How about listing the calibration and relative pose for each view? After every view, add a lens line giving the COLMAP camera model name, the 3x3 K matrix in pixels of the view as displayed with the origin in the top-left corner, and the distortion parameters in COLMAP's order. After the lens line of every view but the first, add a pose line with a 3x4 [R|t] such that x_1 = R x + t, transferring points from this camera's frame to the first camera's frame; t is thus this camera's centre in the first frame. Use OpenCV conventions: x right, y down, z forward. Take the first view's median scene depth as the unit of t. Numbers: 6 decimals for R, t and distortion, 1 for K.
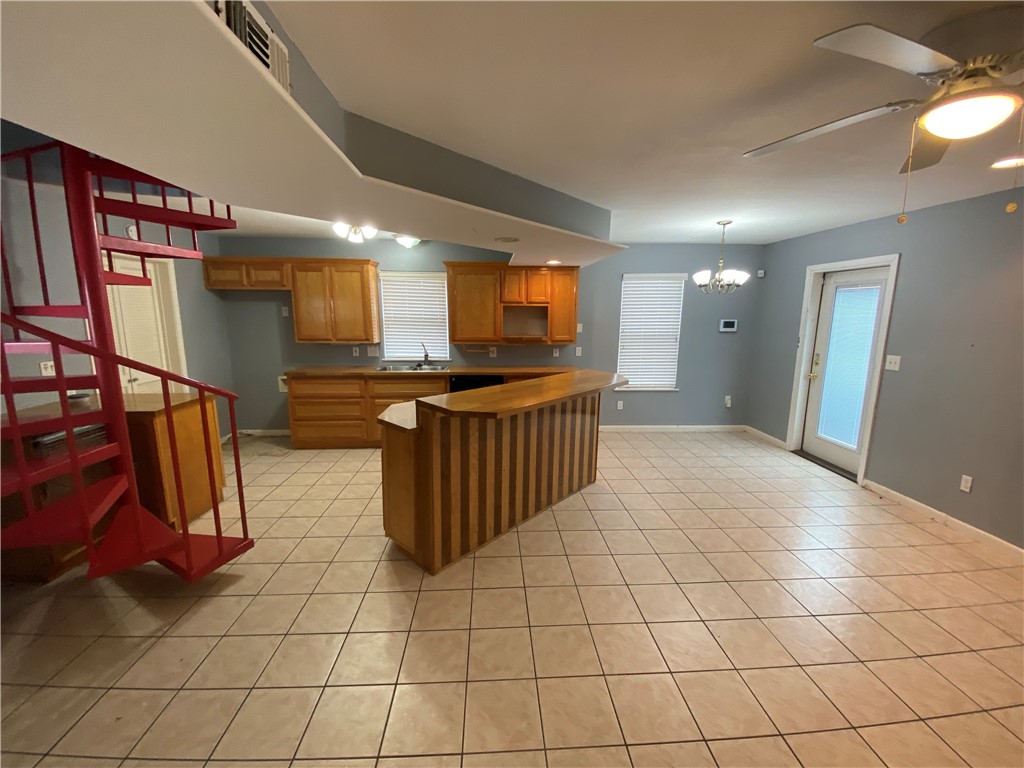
lens RADIAL K [[411.1, 0, 509.2], [0, 411.1, 383.6], [0, 0, 1]] dist [0.034515, -0.028389]
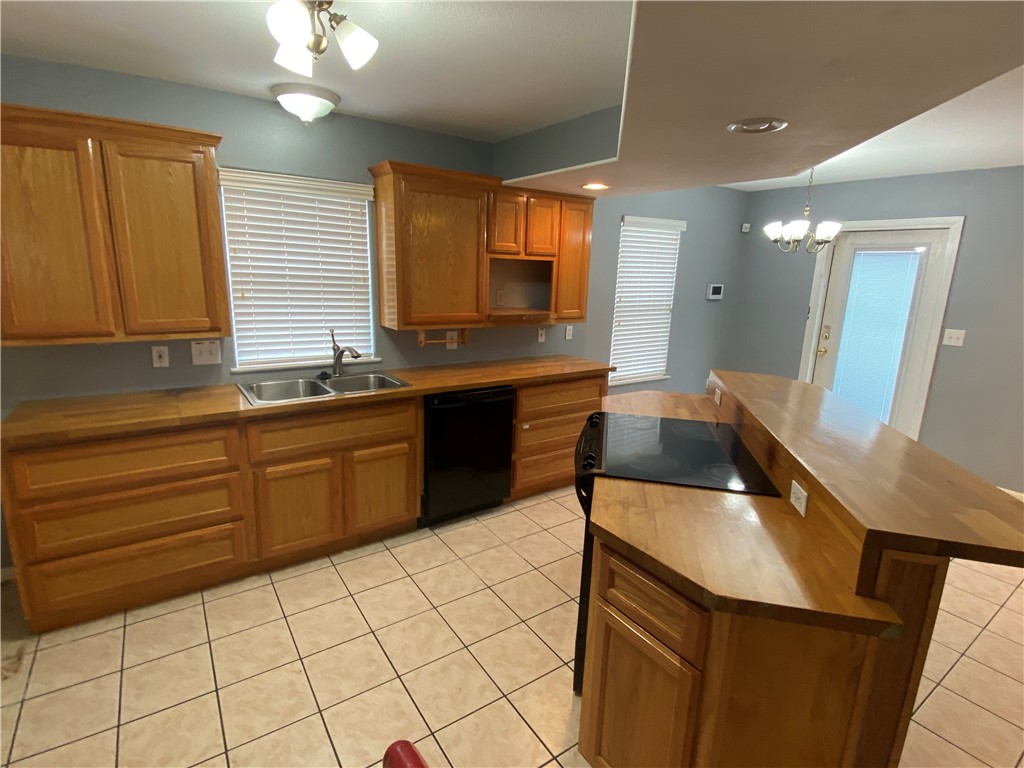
lens RADIAL K [[510.6, 0, 508.4], [0, 510.6, 381.7], [0, 0, 1]] dist [0.030890, -0.031025]
pose [[0.852026, -0.093382, 0.515104, -0.365582], [0.064460, 0.995188, 0.073793, -0.072792], [-0.519516, -0.029670, 0.853946, 0.394391]]
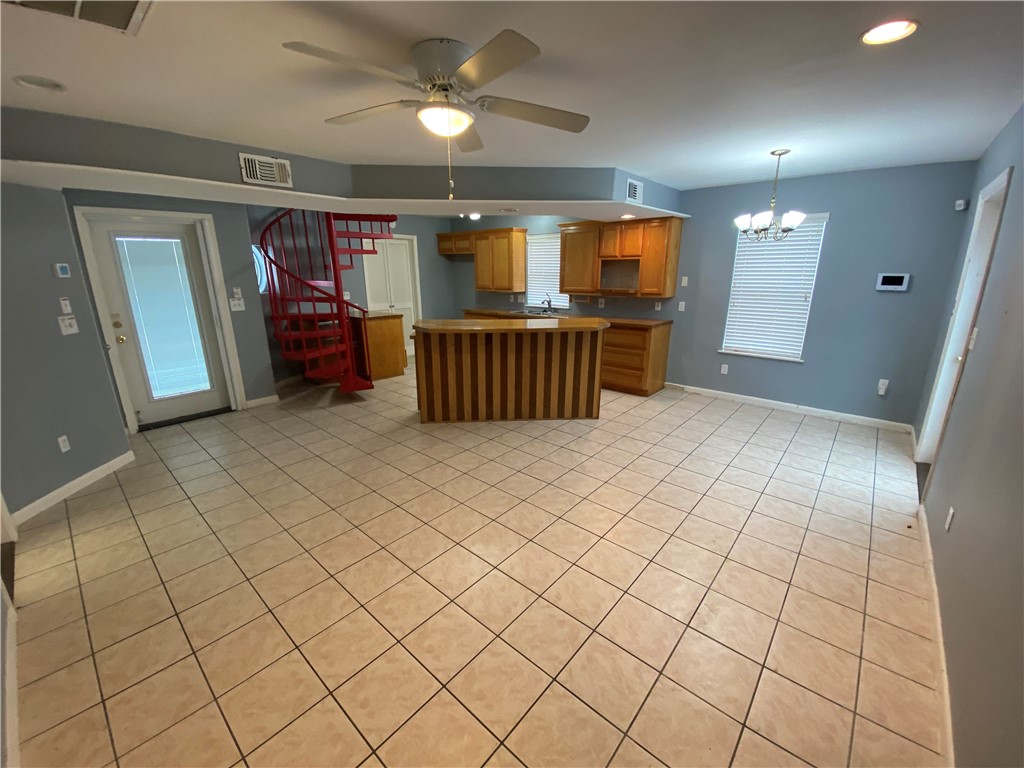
lens RADIAL K [[411.1, 0, 509.2], [0, 411.1, 383.6], [0, 0, 1]] dist [0.034515, -0.028389]
pose [[0.713415, 0.179546, -0.677349, 0.627639], [-0.113339, 0.983456, 0.141313, 0.008881], [0.691515, -0.024045, 0.721962, 0.013368]]
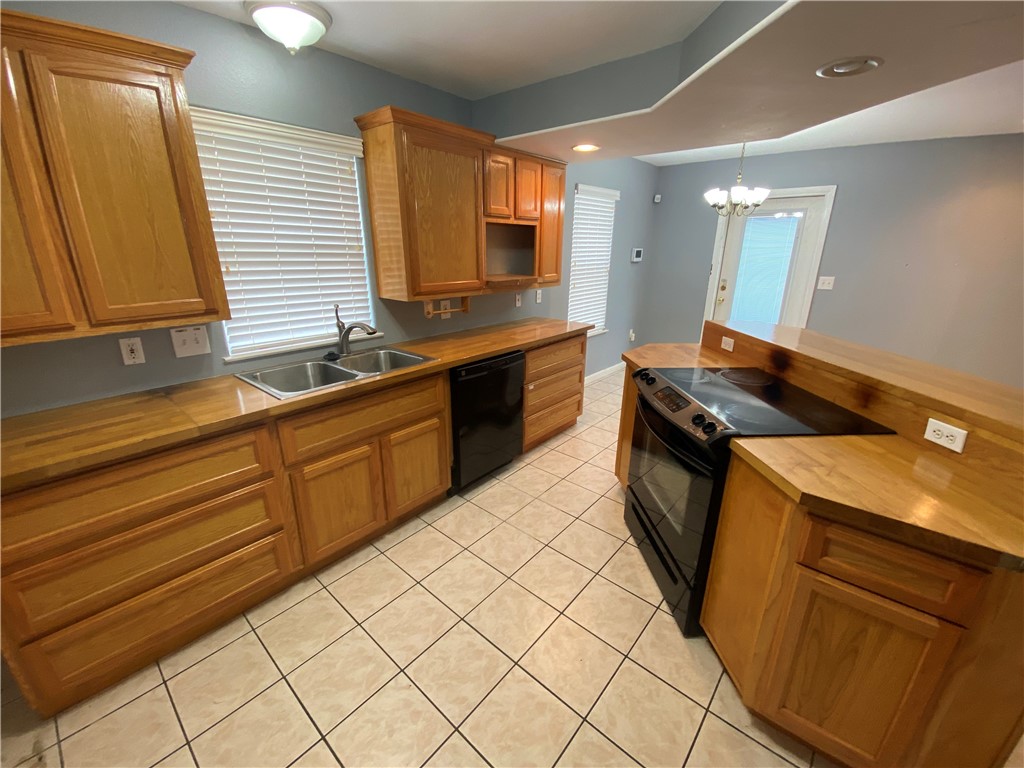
lens RADIAL K [[416.4, 0, 509.7], [0, 416.4, 385.2], [0, 0, 1]] dist [0.016632, -0.017578]
pose [[0.689891, -0.230205, 0.686335, -0.426557], [0.123449, 0.971615, 0.201804, -0.086898], [-0.713310, -0.054495, 0.698727, 0.578430]]
